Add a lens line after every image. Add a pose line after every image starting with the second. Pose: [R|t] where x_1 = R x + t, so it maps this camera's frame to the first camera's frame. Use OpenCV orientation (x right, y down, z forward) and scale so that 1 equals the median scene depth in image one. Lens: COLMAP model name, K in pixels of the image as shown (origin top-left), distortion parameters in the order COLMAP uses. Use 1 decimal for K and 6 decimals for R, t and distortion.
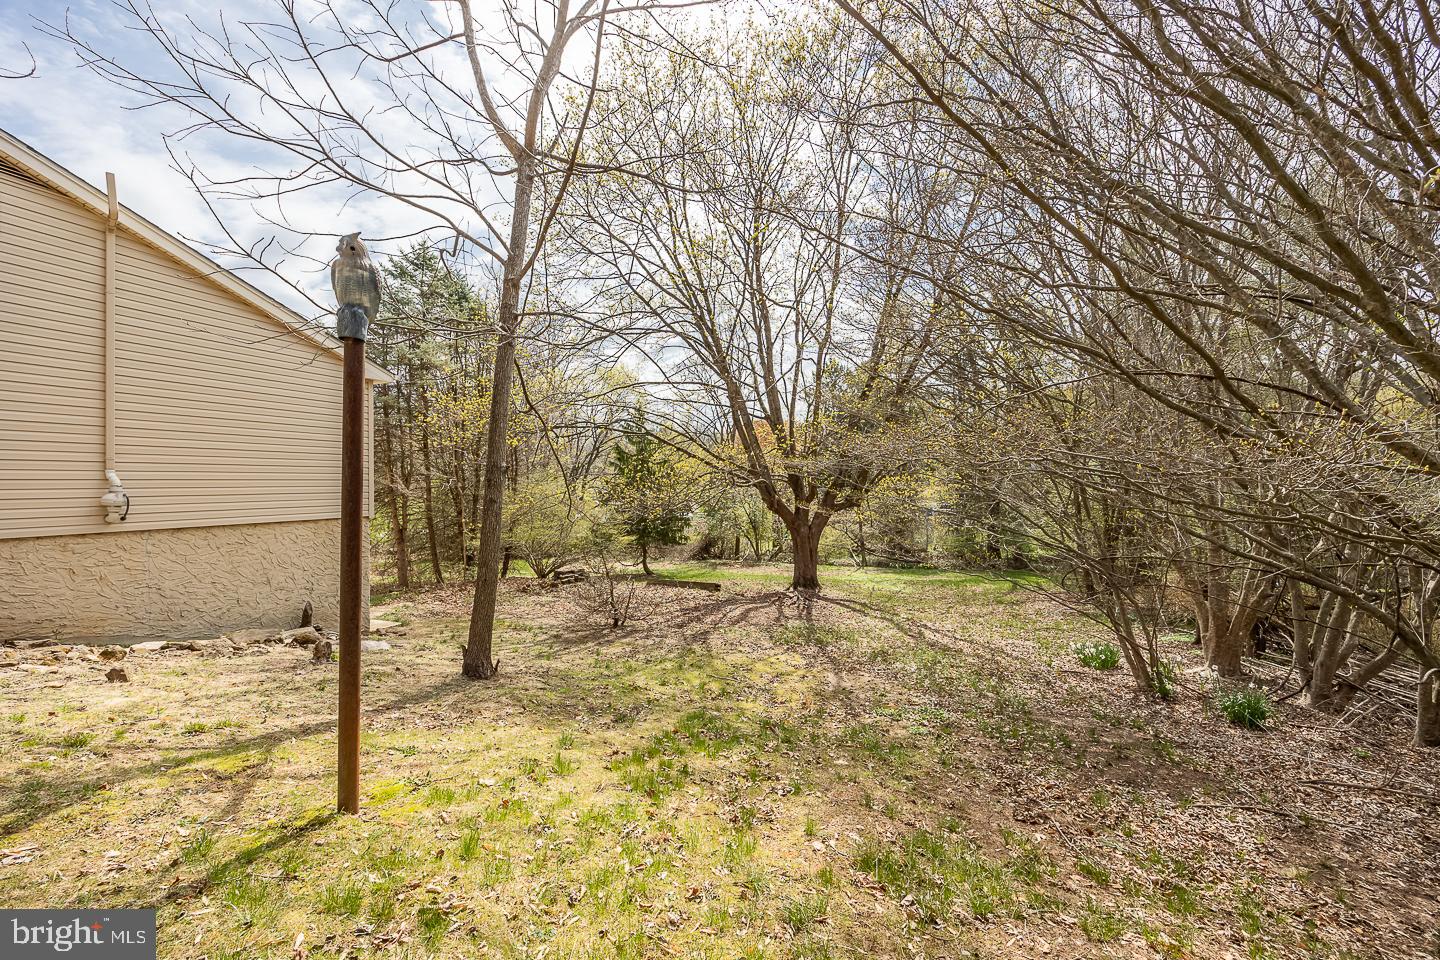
lens RADIAL K [[556.6, 0, 735.6], [0, 556.6, 475.7], [0, 0, 1]] dist [-0.003155, 0.000021]
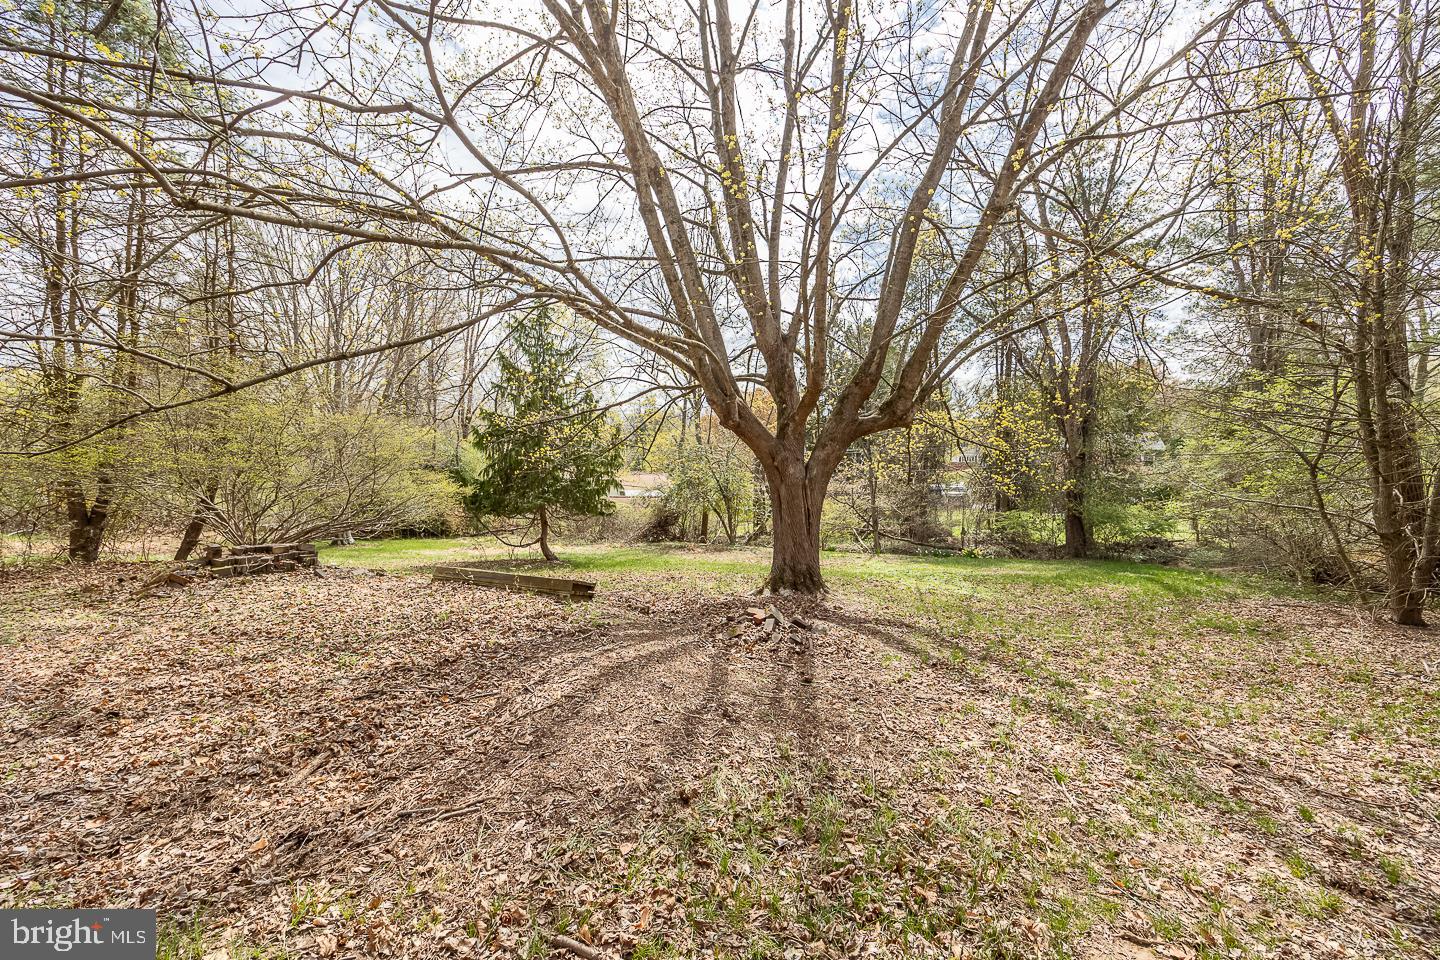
lens RADIAL K [[556.6, 0, 735.6], [0, 556.6, 475.7], [0, 0, 1]] dist [-0.003155, 0.000021]
pose [[0.999749, 0.015669, 0.016028, 0.053465], [-0.015972, 0.999692, 0.018989, 0.078200], [-0.015726, -0.019240, 0.999691, 0.434449]]
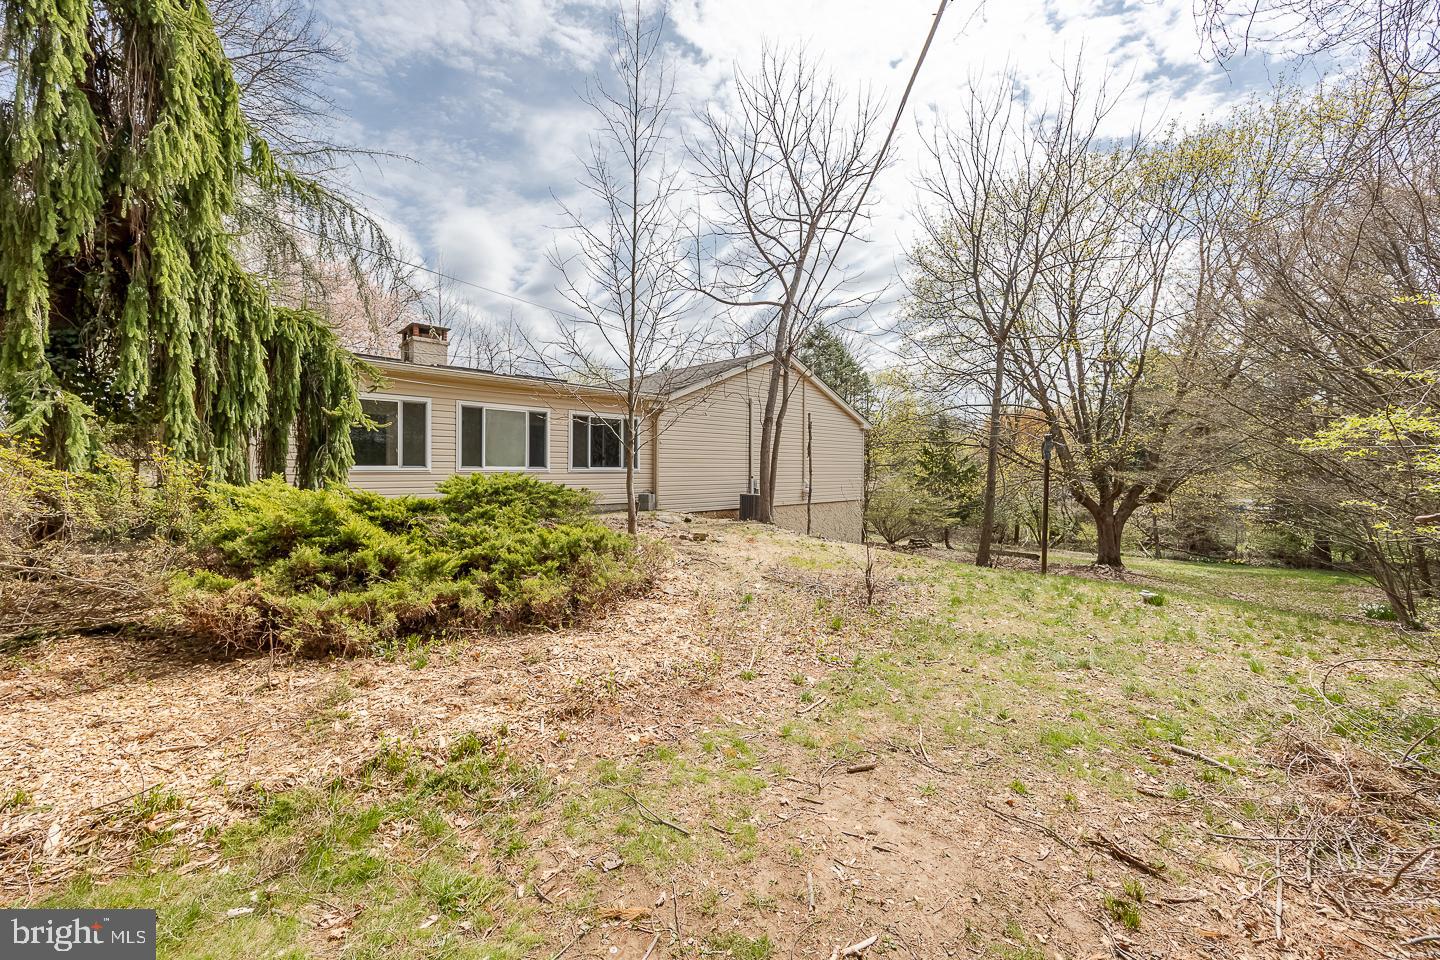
lens RADIAL K [[556.6, 0, 735.6], [0, 556.6, 475.7], [0, 0, 1]] dist [-0.003155, 0.000021]
pose [[0.918620, 0.002116, -0.395136, -0.131250], [0.004625, 0.999860, 0.016109, -0.021451], [0.395114, -0.016625, 0.918482, -0.409449]]
